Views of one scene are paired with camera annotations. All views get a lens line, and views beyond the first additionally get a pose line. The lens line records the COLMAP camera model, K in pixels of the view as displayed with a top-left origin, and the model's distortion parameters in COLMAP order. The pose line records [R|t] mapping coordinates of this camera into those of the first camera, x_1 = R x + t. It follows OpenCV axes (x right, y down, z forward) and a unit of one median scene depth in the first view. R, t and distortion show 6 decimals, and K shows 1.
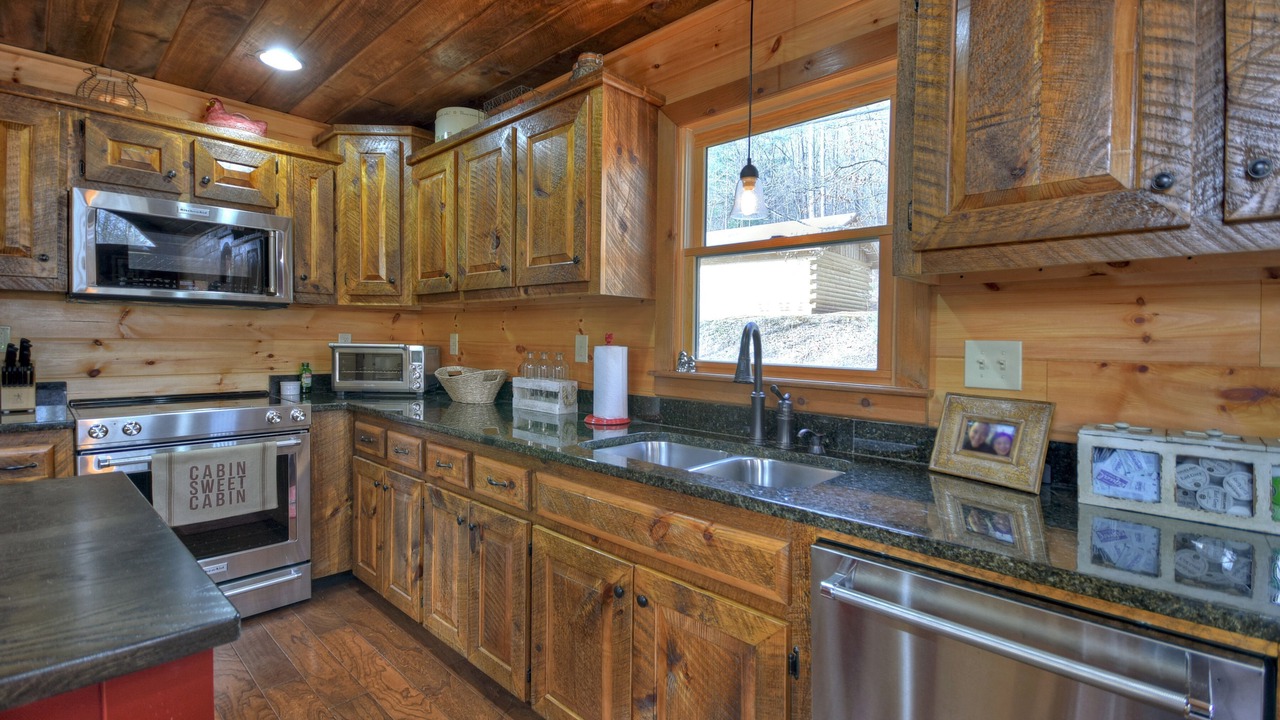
lens RADIAL K [[571.1, 0, 651.7], [0, 571.1, 341.5], [0, 0, 1]] dist [0.003779, -0.000078]
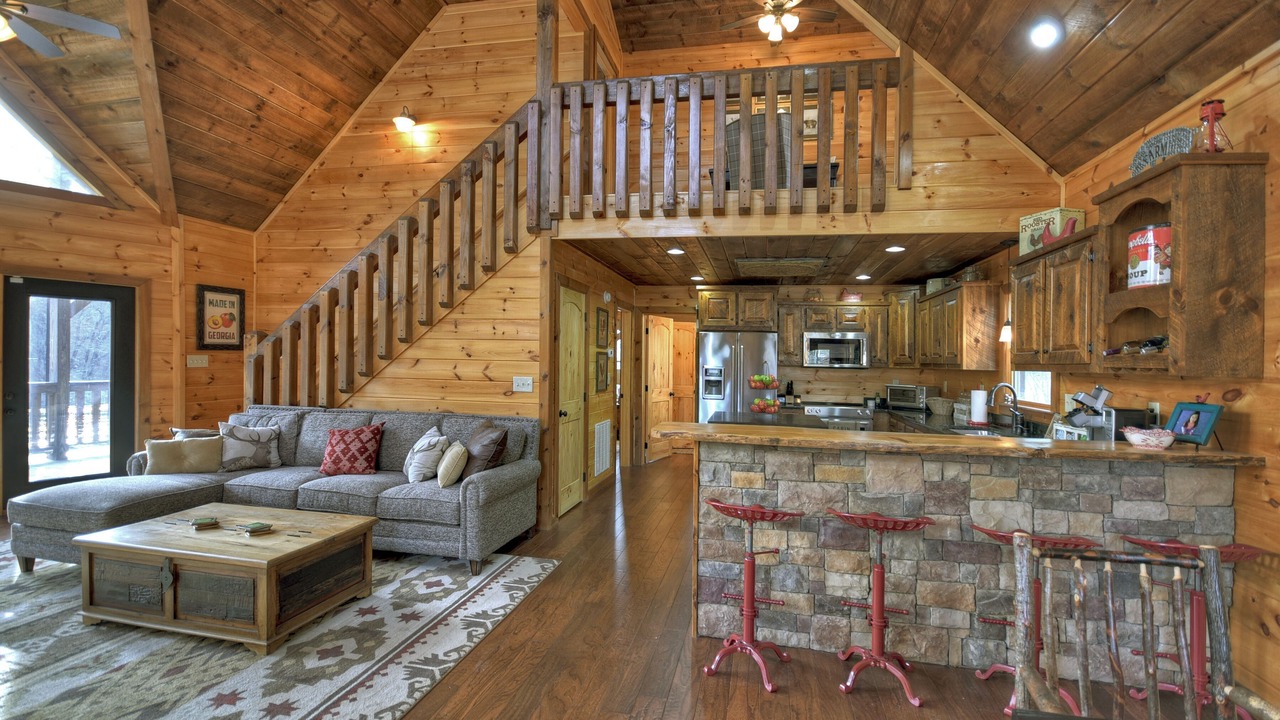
lens RADIAL K [[571.1, 0, 641.6], [0, 571.1, 363.0], [0, 0, 1]] dist [0.003779, -0.000078]
pose [[0.505461, -0.000532, -0.862850, 0.961887], [-0.017176, 0.999795, -0.010678, -0.043498], [0.862679, 0.020218, 0.505348, -1.044838]]
